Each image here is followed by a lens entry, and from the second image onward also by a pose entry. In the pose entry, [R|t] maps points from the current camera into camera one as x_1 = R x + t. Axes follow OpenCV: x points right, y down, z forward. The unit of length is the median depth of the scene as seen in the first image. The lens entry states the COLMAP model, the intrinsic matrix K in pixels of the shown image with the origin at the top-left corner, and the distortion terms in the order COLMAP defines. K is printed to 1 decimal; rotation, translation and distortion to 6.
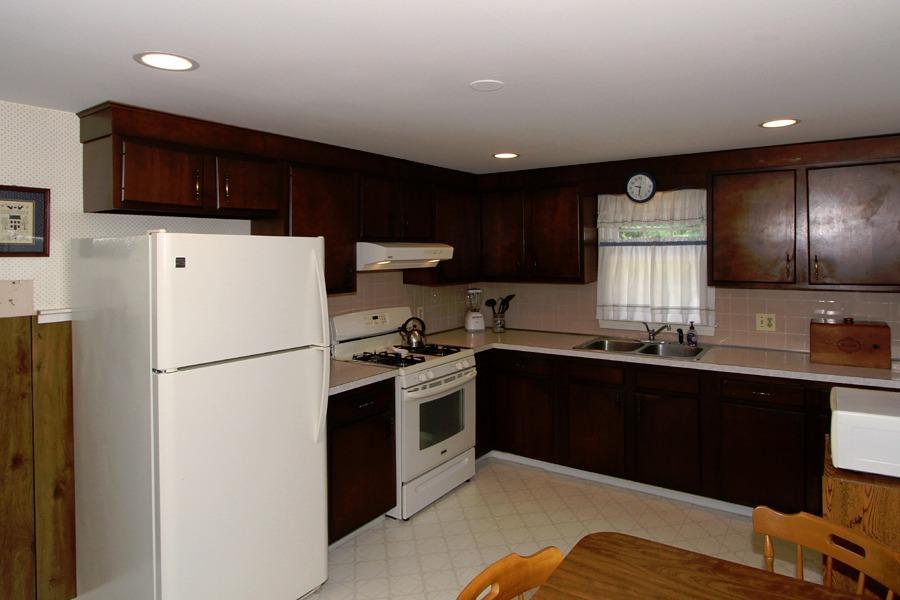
lens RADIAL K [[549.7, 0, 461.7], [0, 549.7, 254.8], [0, 0, 1]] dist [-0.023439, 0.000303]
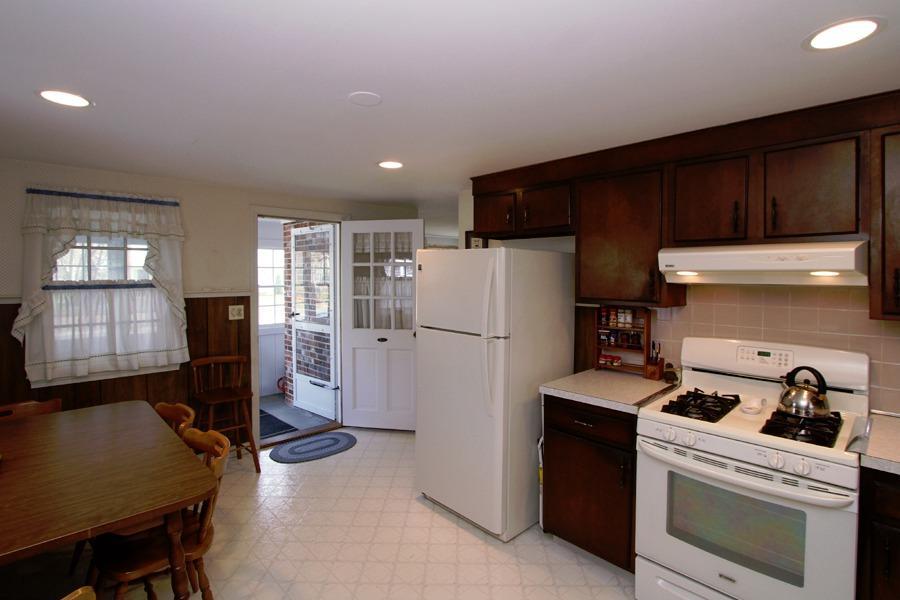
lens RADIAL K [[424.5, 0, 443.6], [0, 424.5, 277.1], [0, 0, 1]] dist [-0.018359, -0.001213]
pose [[-0.191133, 0.017390, -0.981410, 0.465592], [-0.008039, 0.999782, 0.019282, 0.010070], [0.981531, 0.011575, -0.190951, 0.734457]]
